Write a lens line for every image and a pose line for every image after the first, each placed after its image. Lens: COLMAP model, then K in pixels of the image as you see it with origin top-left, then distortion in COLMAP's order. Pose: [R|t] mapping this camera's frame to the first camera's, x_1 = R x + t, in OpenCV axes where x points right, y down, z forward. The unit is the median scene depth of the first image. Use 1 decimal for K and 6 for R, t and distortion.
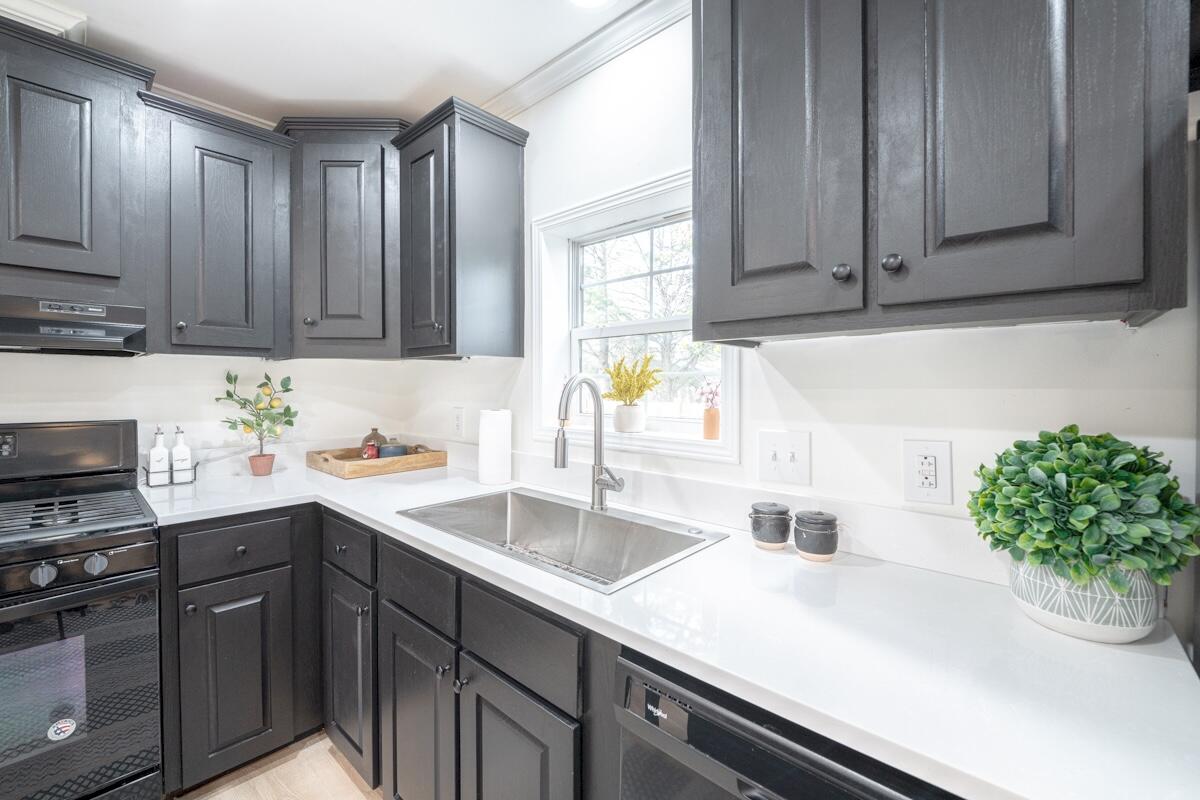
lens RADIAL K [[512.0, 0, 599.5], [0, 512.0, 389.9], [0, 0, 1]] dist [-0.010101, -0.002361]
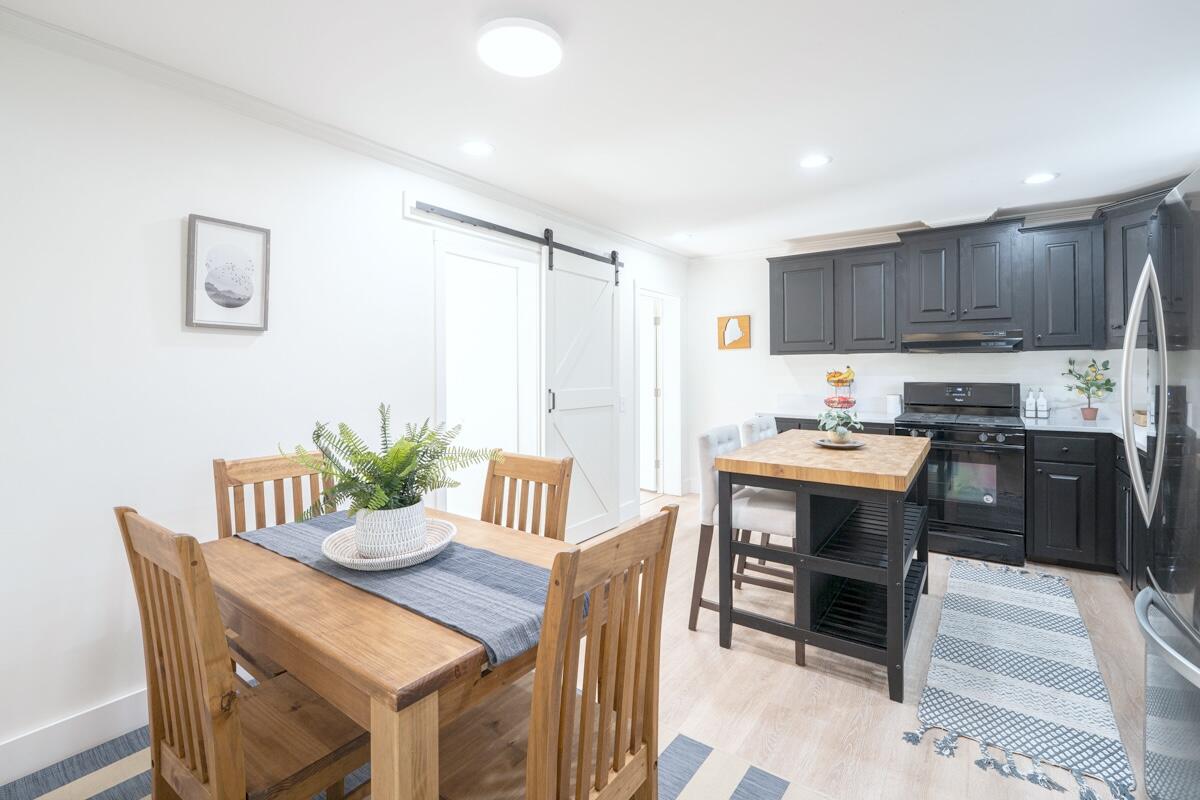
lens RADIAL K [[512.0, 0, 637.2], [0, 512.0, 369.7], [0, 0, 1]] dist [-0.010101, -0.002361]
pose [[0.157776, 0.001730, -0.987473, 0.871424], [0.001104, 0.999998, 0.001928, -0.002312], [0.987474, -0.001394, 0.157773, -0.849425]]
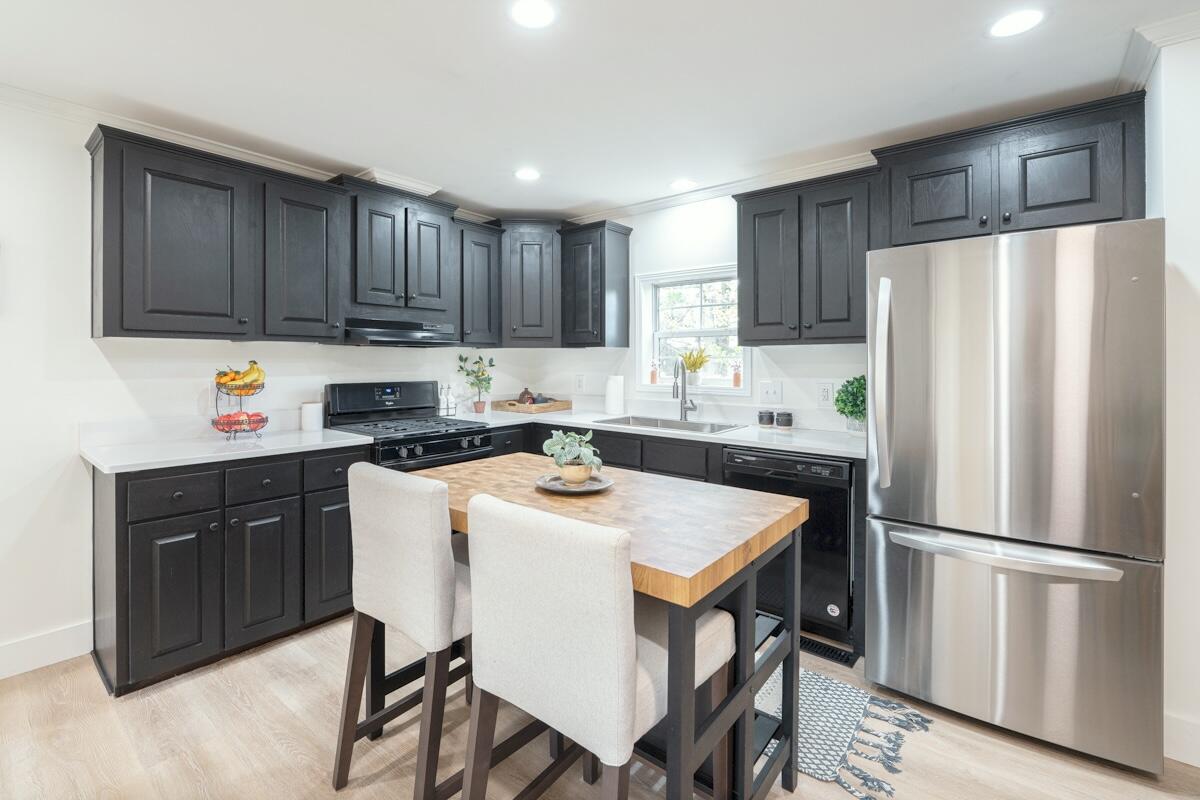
lens RADIAL K [[512.0, 0, 580.5], [0, 512.0, 362.7], [0, 0, 1]] dist [-0.010101, -0.002361]
pose [[0.999678, -0.002052, 0.025288, -0.415061], [0.002190, 0.999983, -0.005461, 0.001417], [-0.025277, 0.005515, 0.999665, -0.963354]]
